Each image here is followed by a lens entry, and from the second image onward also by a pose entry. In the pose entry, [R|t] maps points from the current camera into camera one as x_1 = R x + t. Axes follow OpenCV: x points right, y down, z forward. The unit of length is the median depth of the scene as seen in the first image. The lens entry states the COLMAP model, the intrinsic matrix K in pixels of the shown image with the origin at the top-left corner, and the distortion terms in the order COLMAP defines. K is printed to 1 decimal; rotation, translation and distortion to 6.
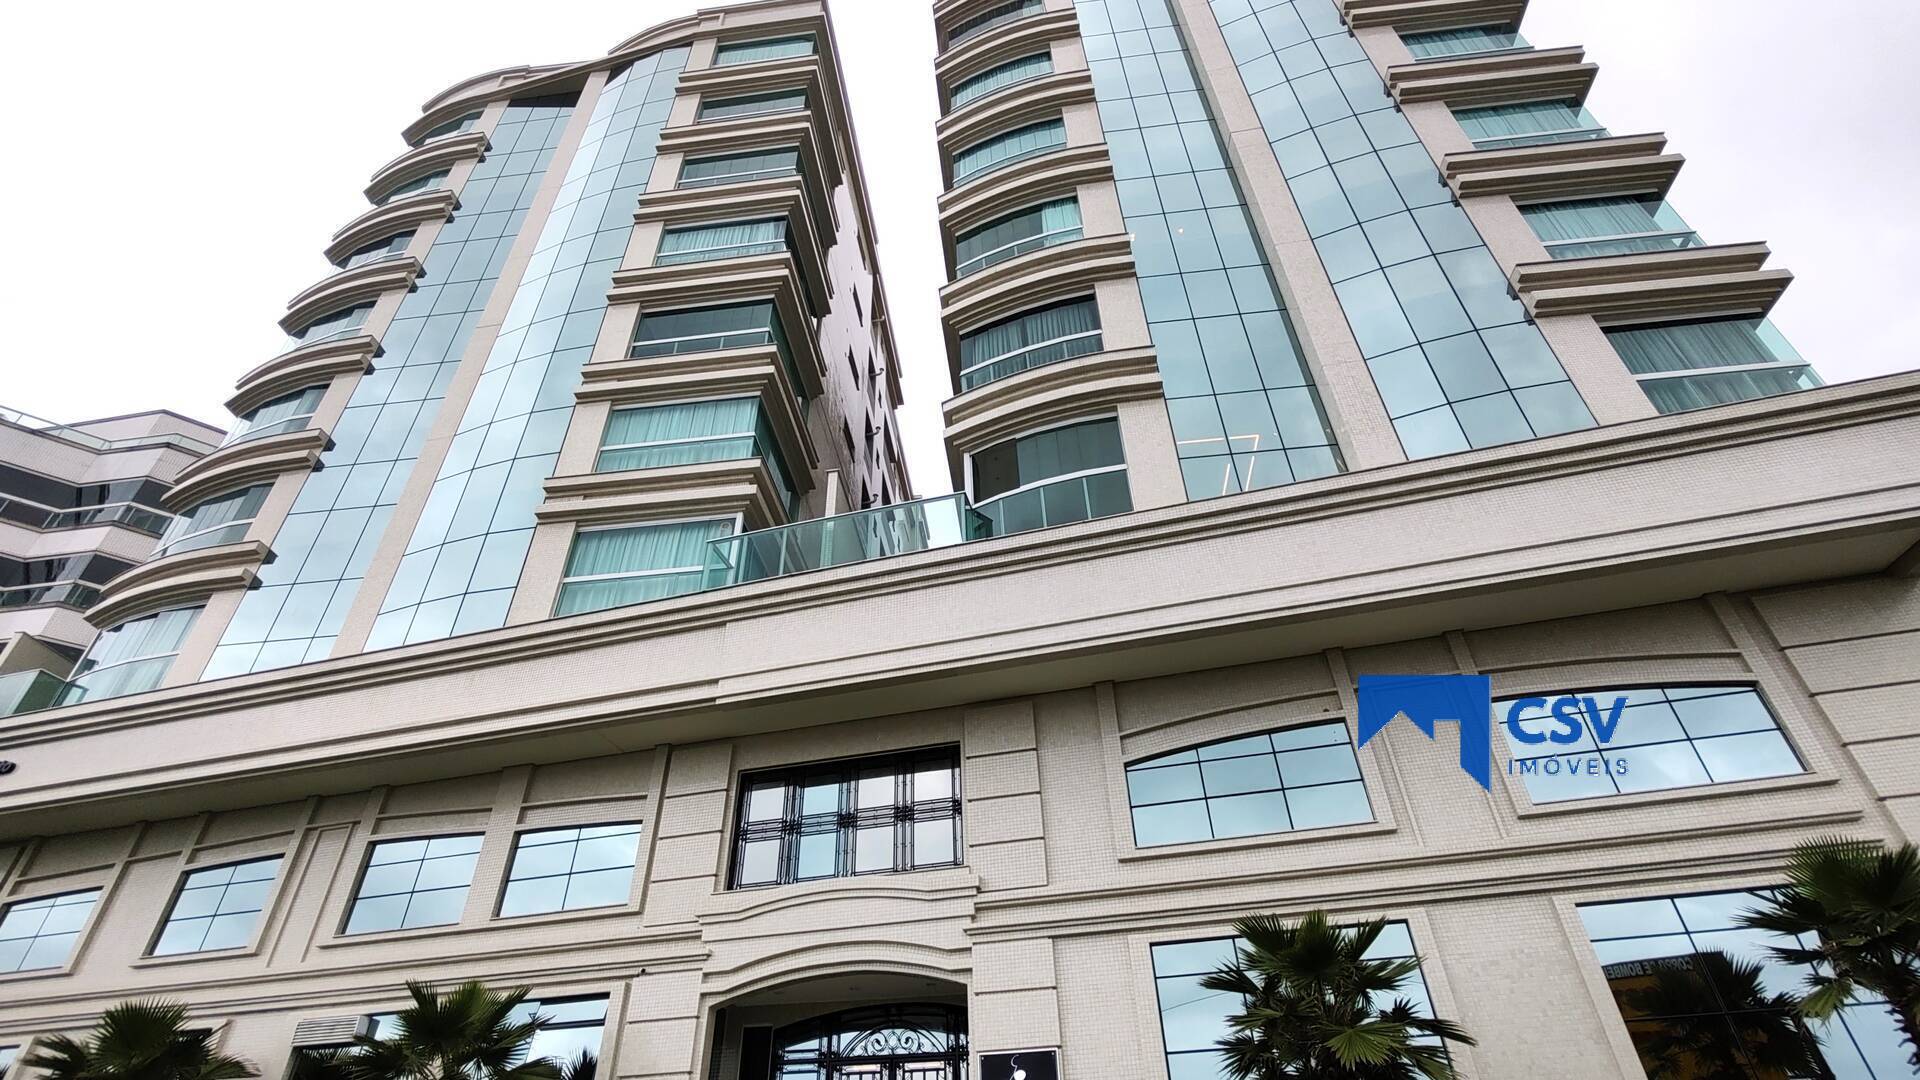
lens RADIAL K [[923.4, 0, 954.1], [0, 923.4, 531.0], [0, 0, 1]] dist [-0.005387, -0.000297]
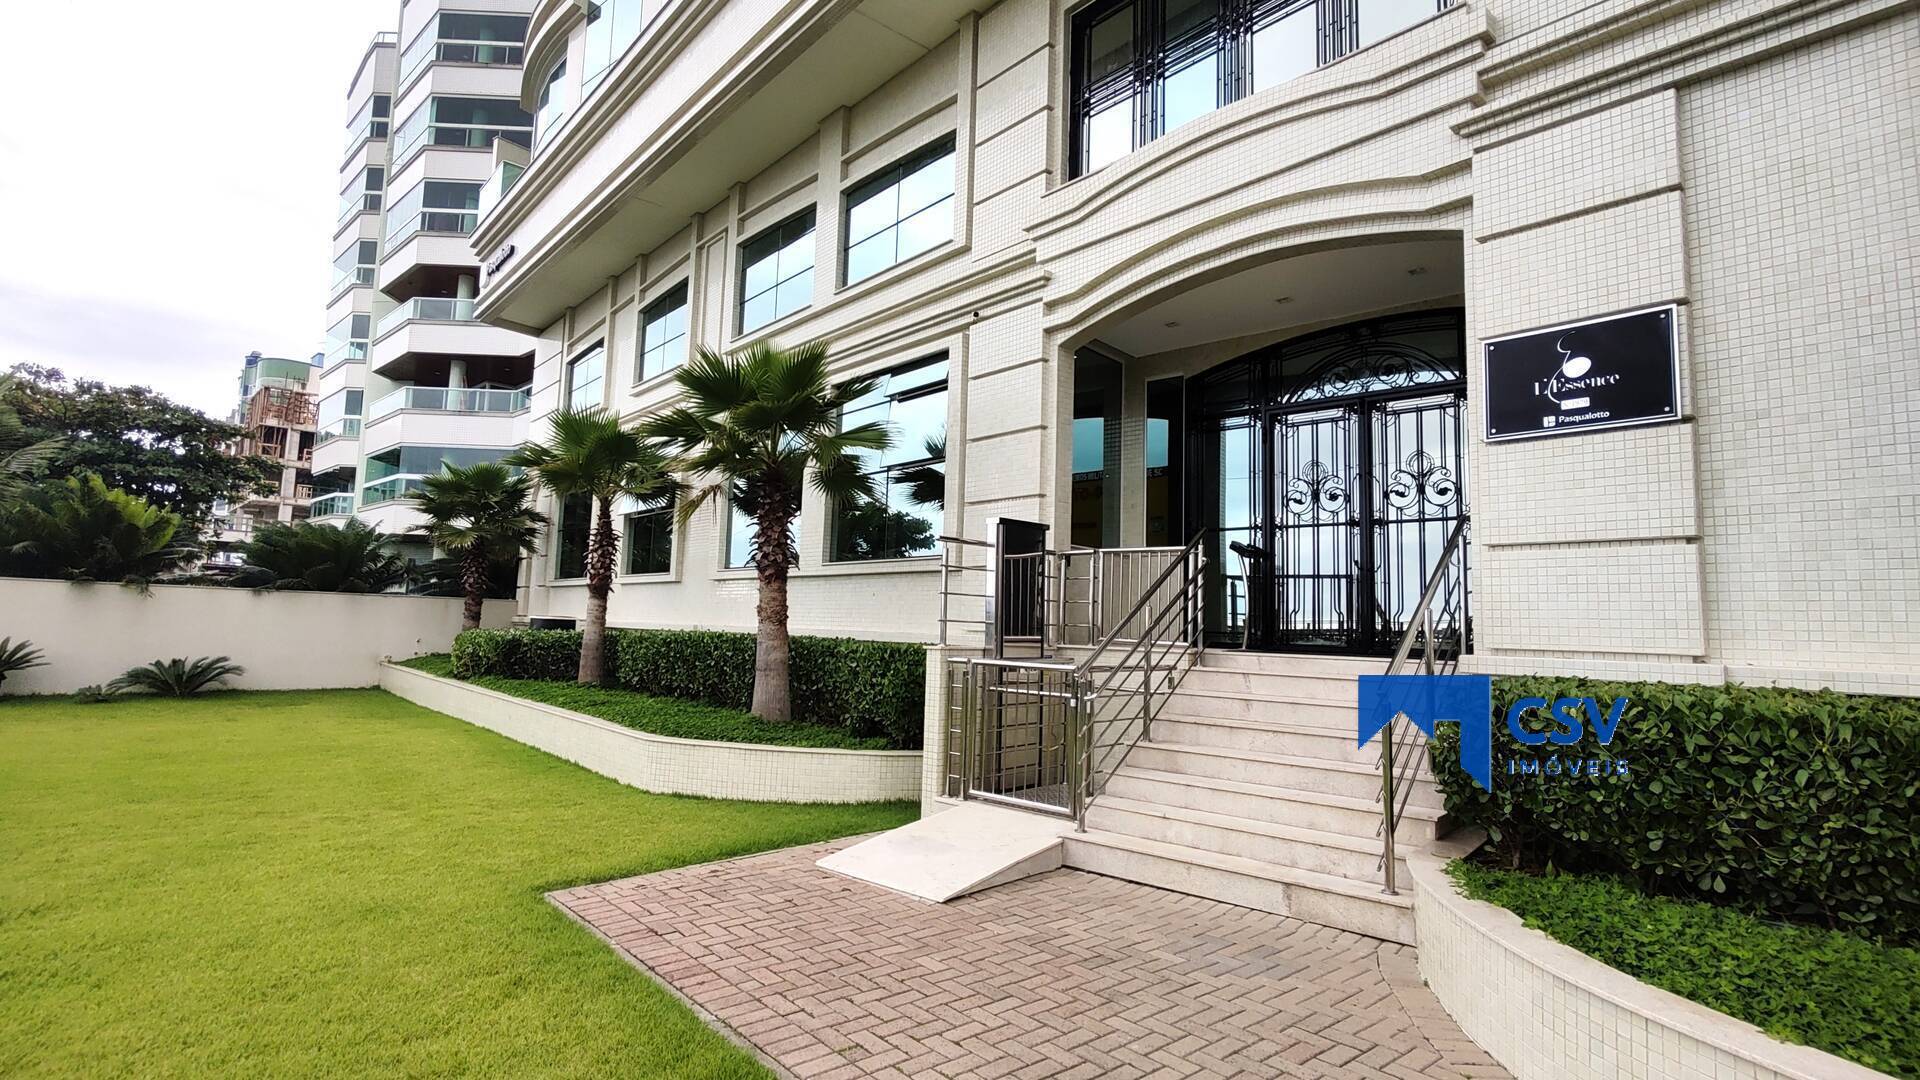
lens RADIAL K [[923.4, 0, 954.1], [0, 923.4, 531.0], [0, 0, 1]] dist [-0.005387, -0.000297]
pose [[0.828550, -0.007730, -0.559862, 0.059505], [0.310079, 0.838907, 0.447309, 0.289841], [0.466215, -0.544220, 0.697473, 0.387163]]
